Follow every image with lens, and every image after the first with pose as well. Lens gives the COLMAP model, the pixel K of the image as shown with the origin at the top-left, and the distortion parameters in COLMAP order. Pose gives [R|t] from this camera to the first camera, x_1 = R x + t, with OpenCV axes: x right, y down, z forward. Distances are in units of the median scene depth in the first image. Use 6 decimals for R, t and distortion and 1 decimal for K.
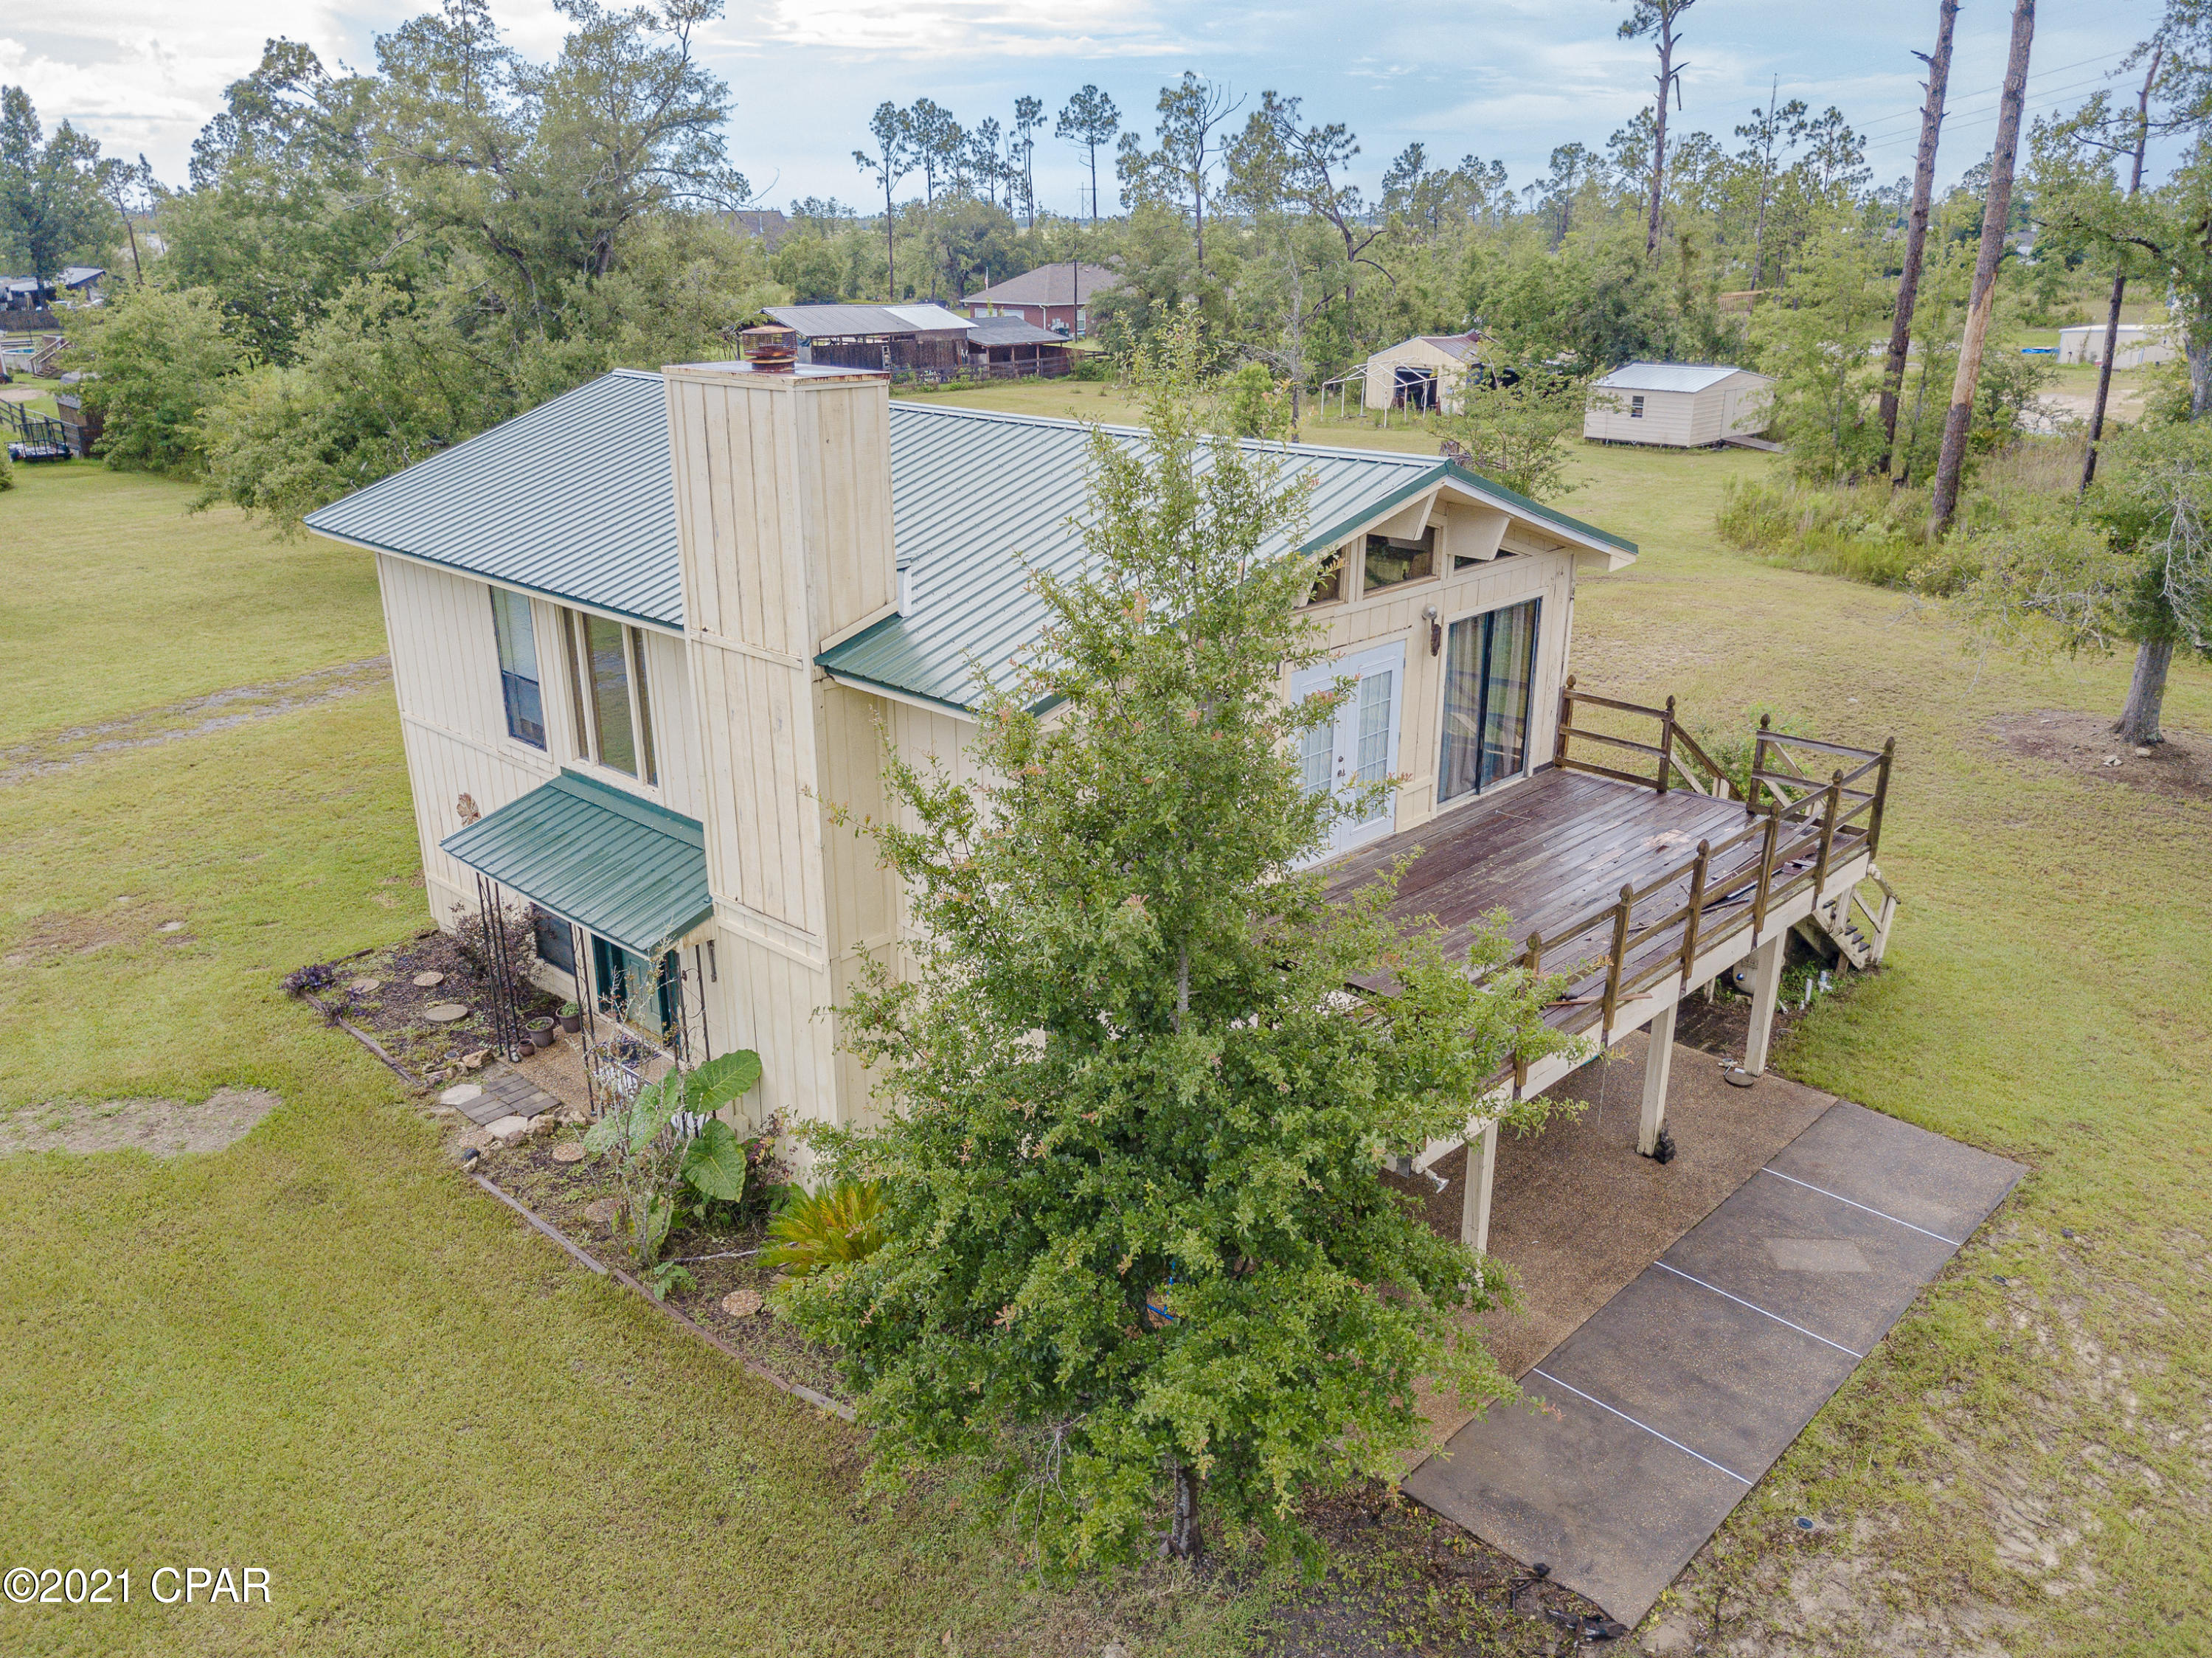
lens RADIAL K [[1696.4, 0, 1115.2], [0, 1696.4, 845.5], [0, 0, 1]] dist [0.020460, -0.004493]
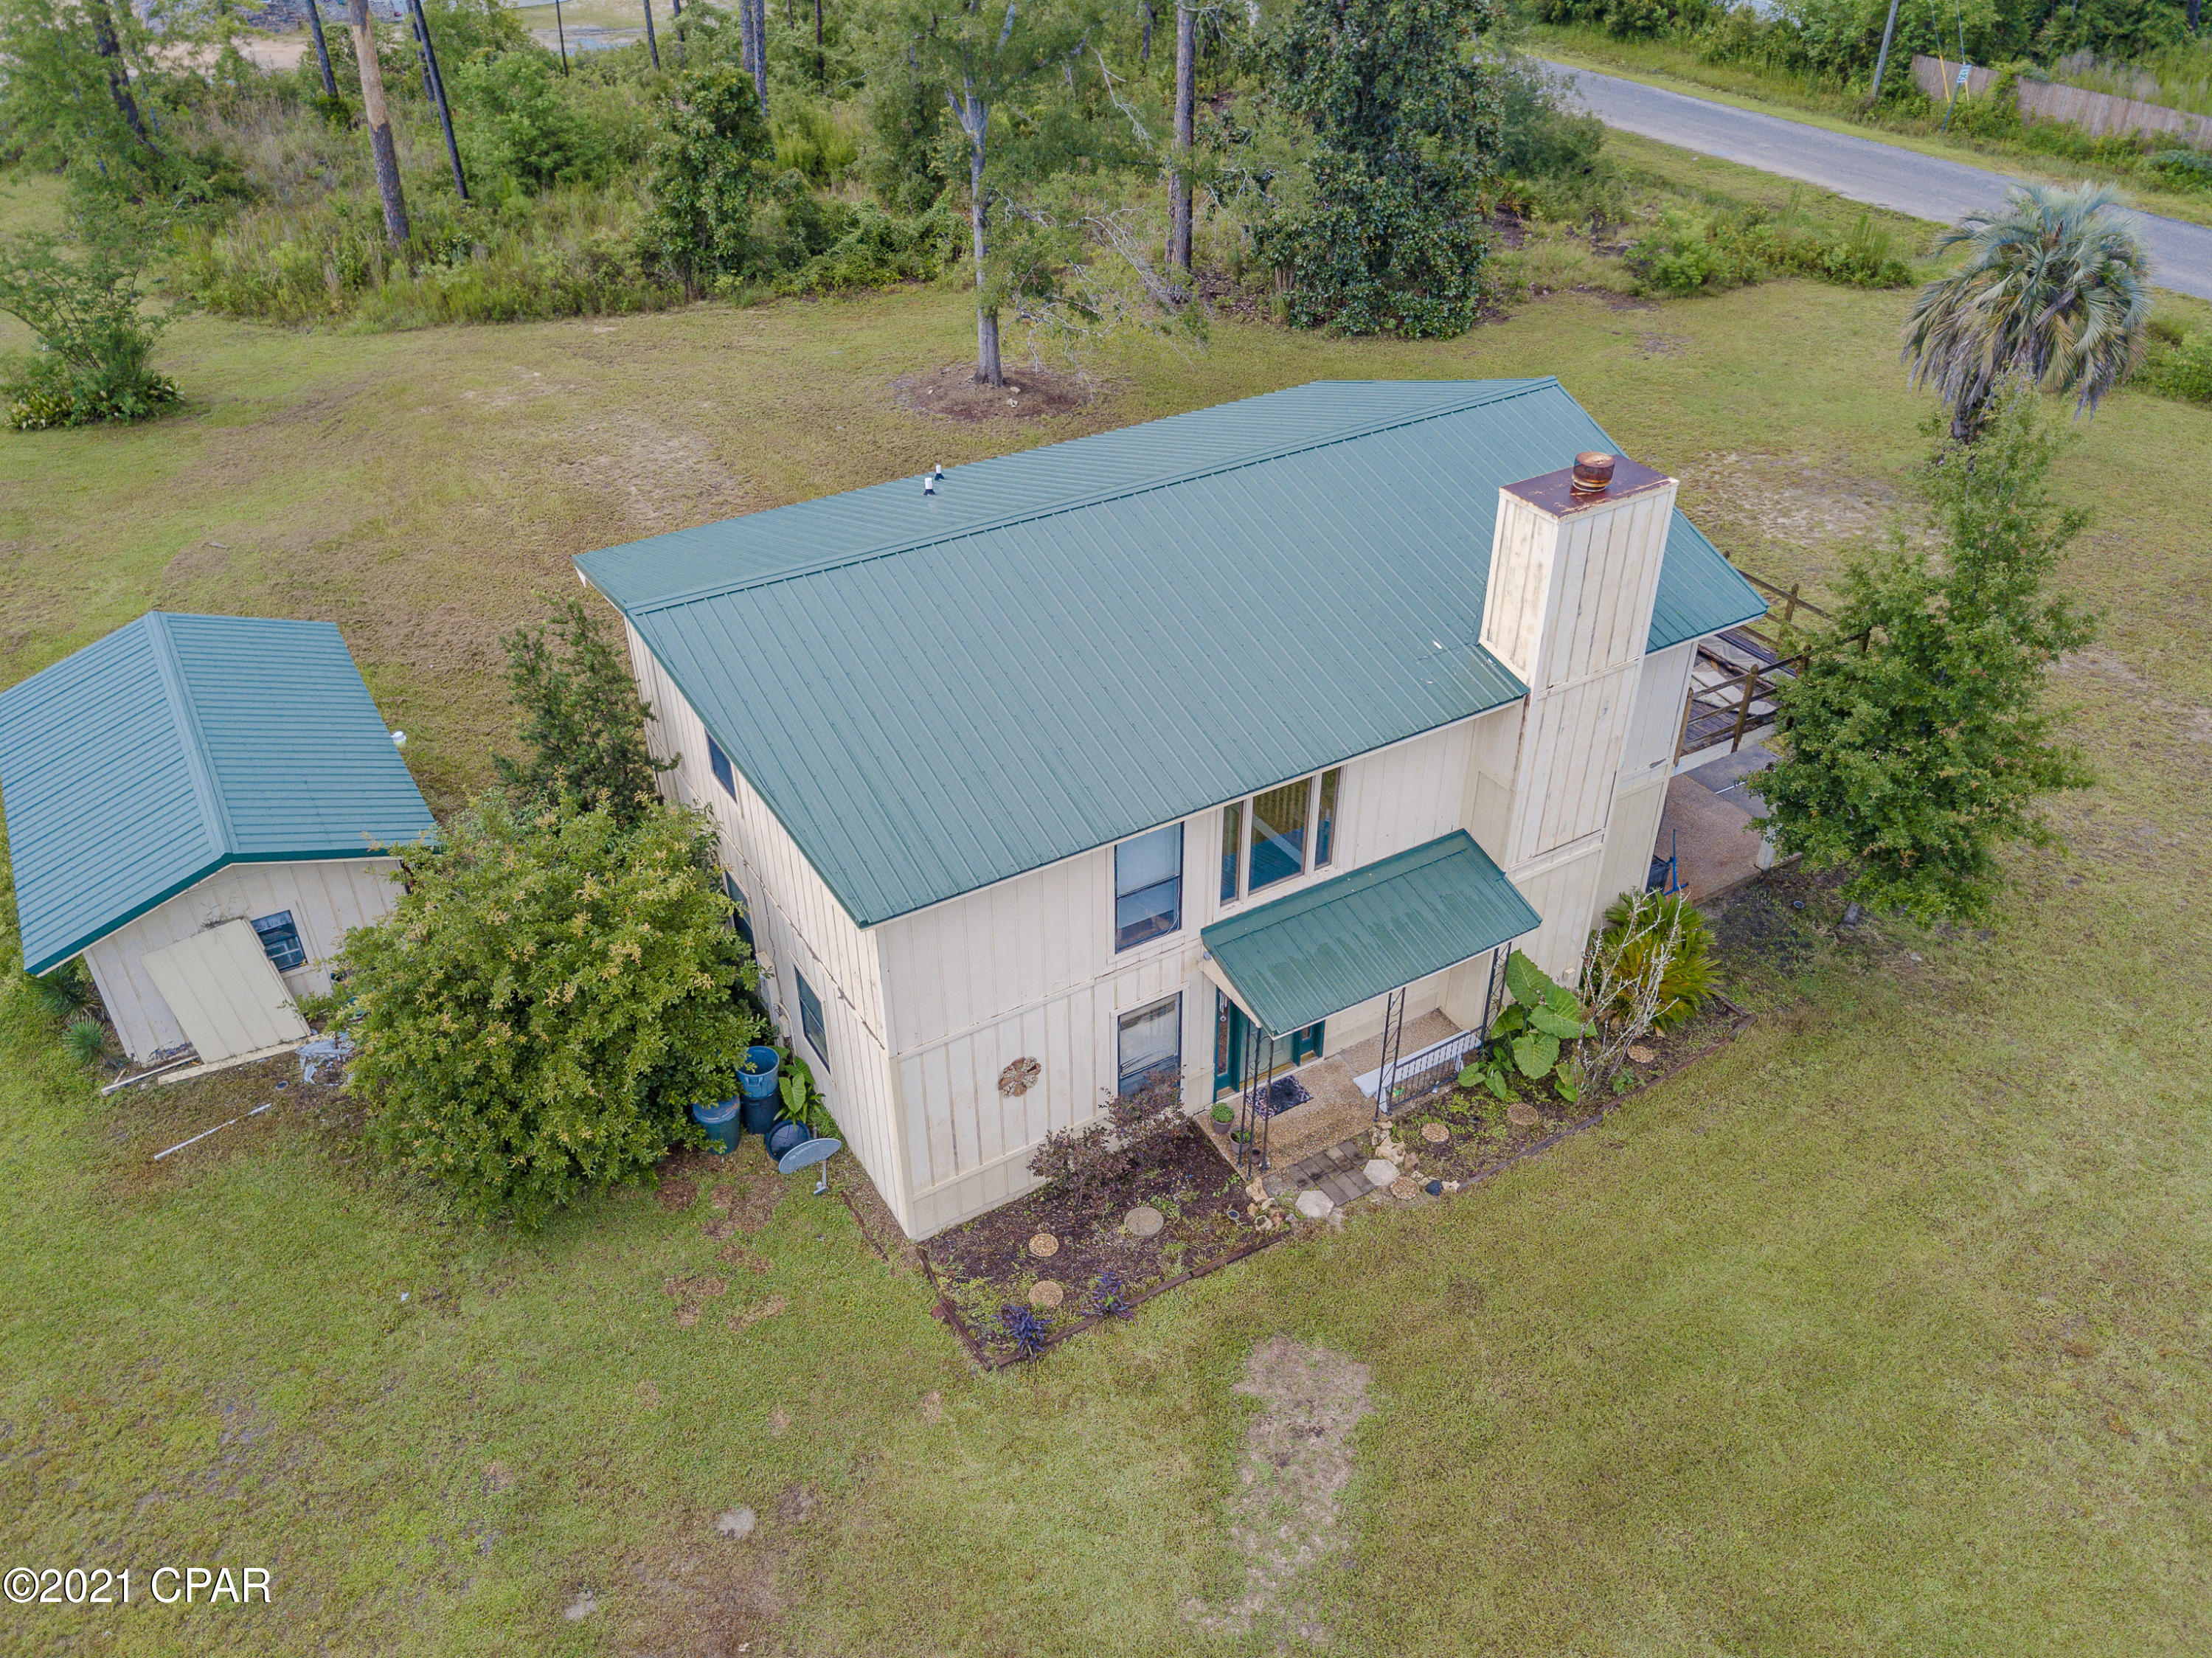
lens RADIAL K [[1696.4, 0, 1115.2], [0, 1696.4, 845.5], [0, 0, 1]] dist [0.020460, -0.004493]
pose [[0.261813, -0.557063, 0.788121, -0.288411], [0.334959, 0.818294, 0.467116, -0.151361], [-0.905128, 0.141691, 0.400833, 0.156747]]
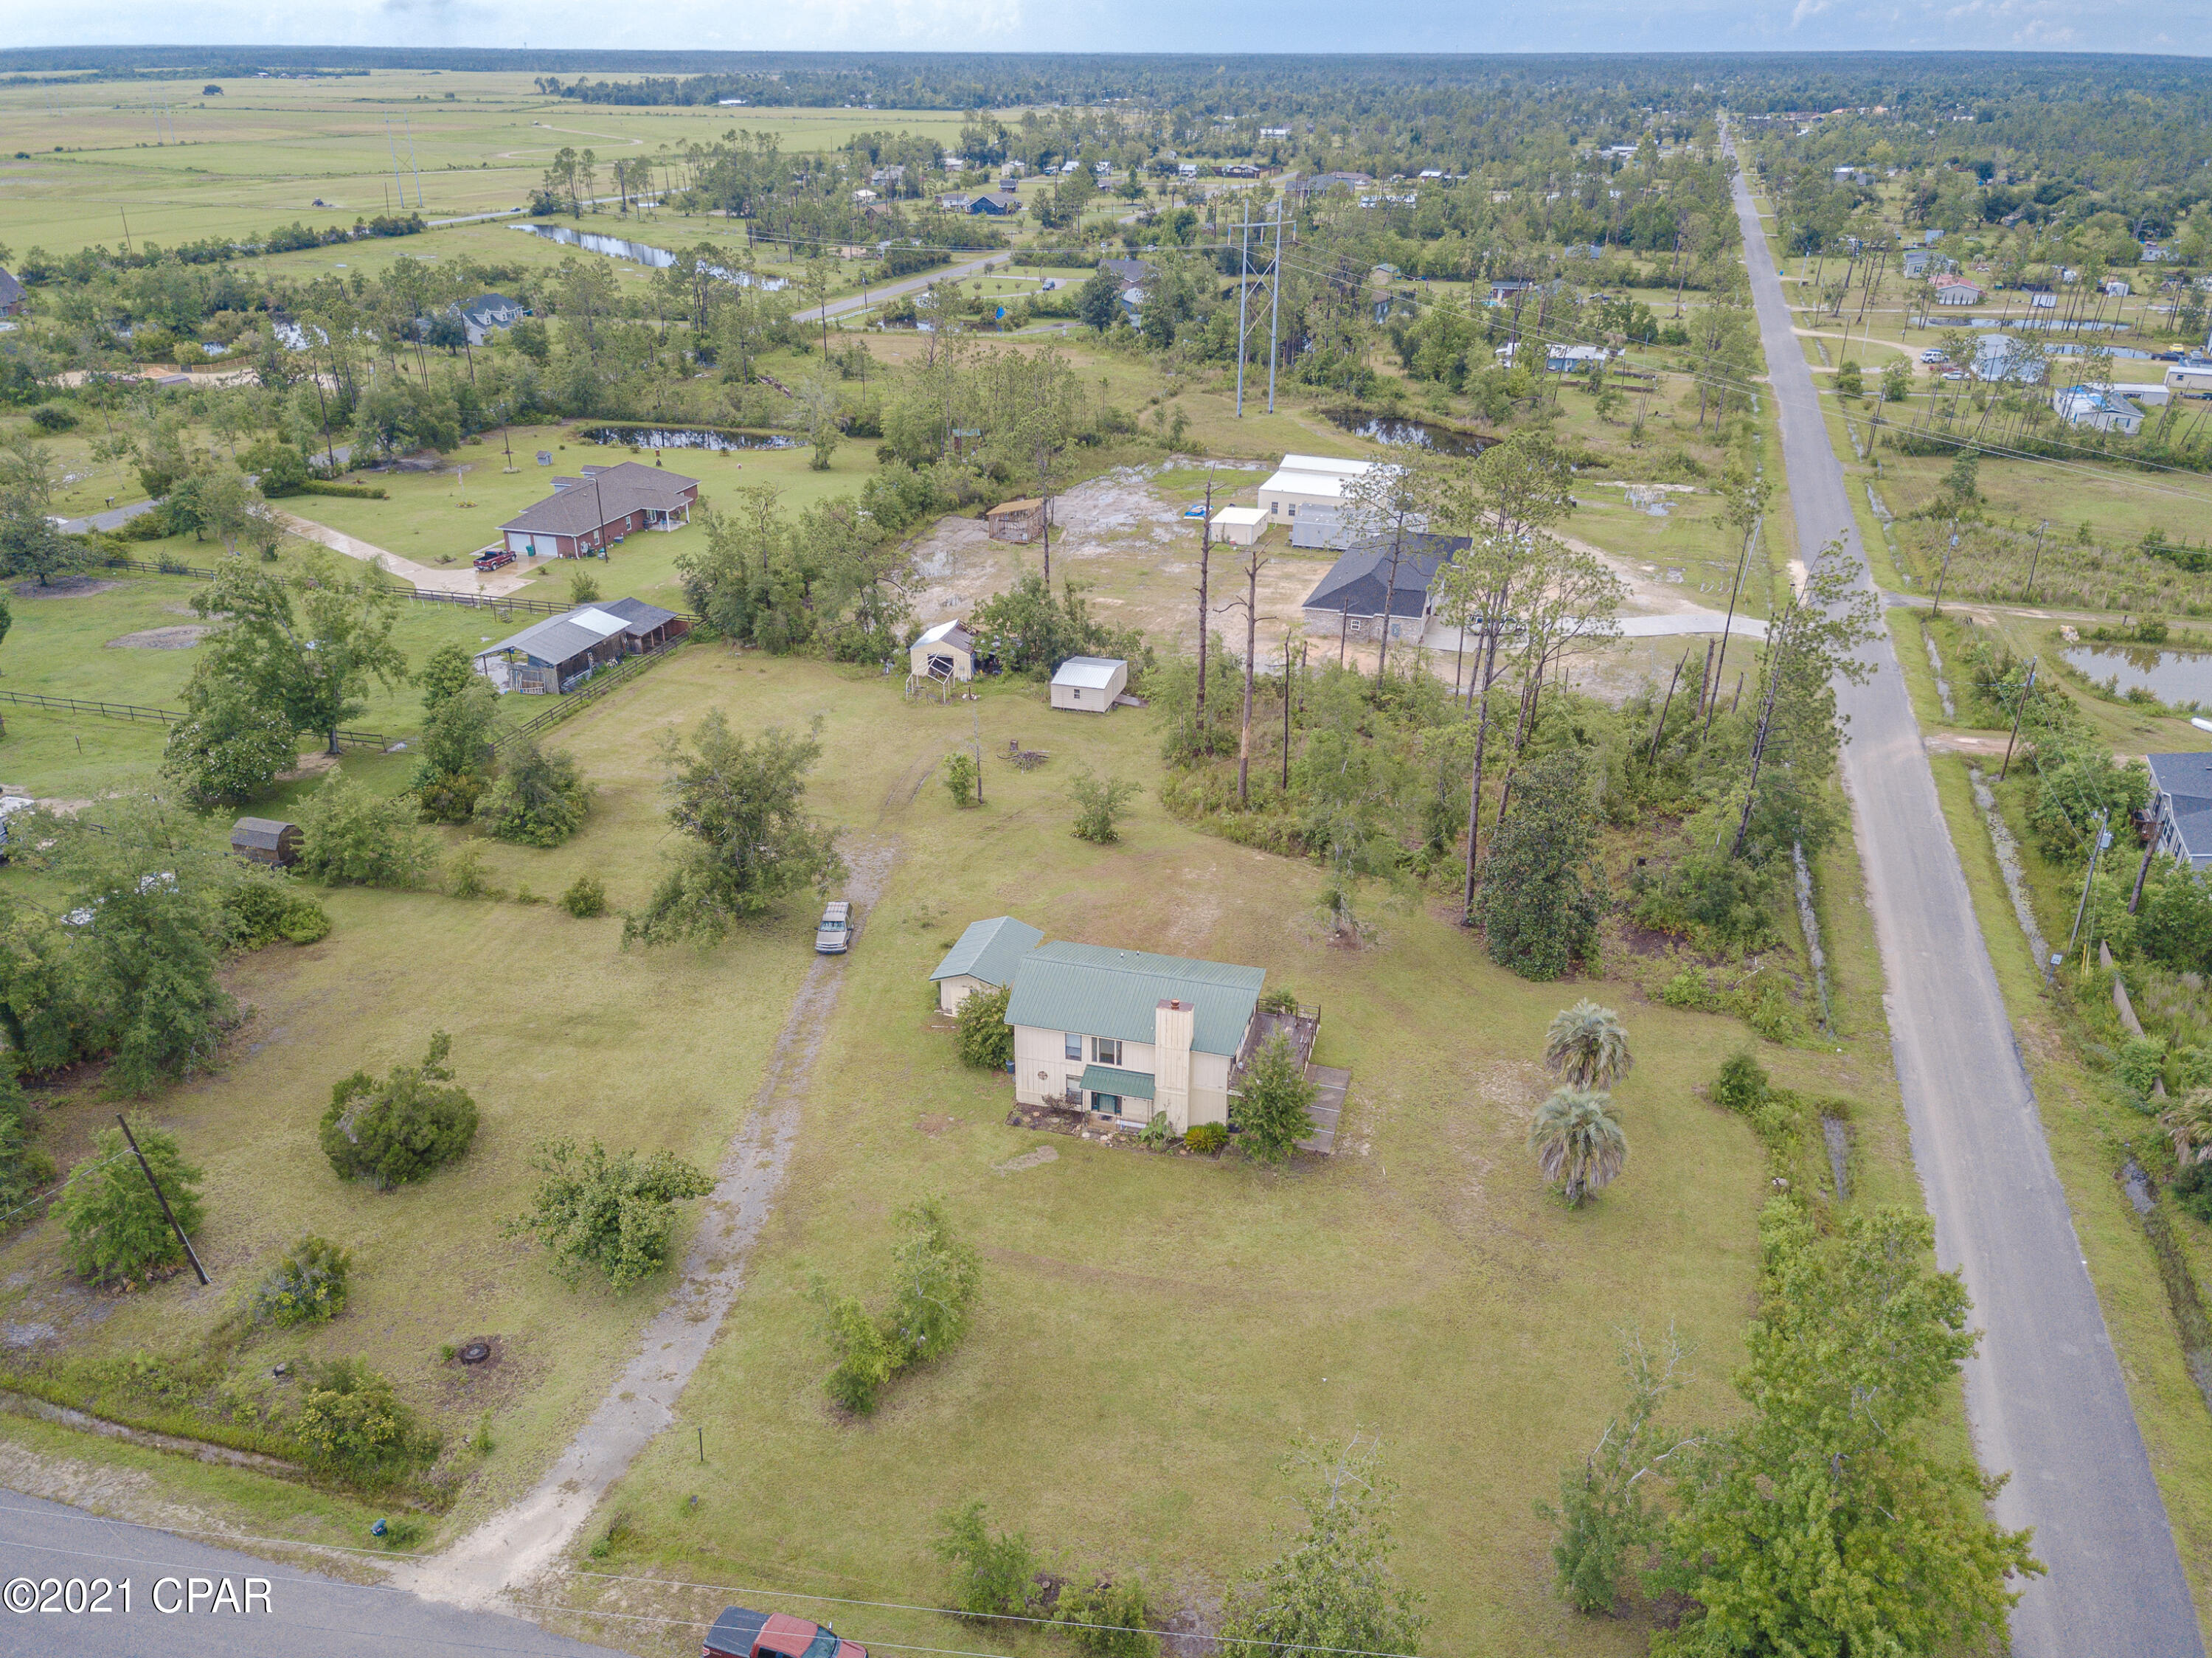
lens RADIAL K [[1694.6, 0, 1118.8], [0, 1694.6, 832.8], [0, 0, 1]] dist [0.014844, 0.003342]
pose [[0.878712, -0.195094, 0.435664, -0.558339], [0.159621, 0.980220, 0.117002, -0.312429], [-0.449873, -0.033269, 0.892472, -0.834249]]
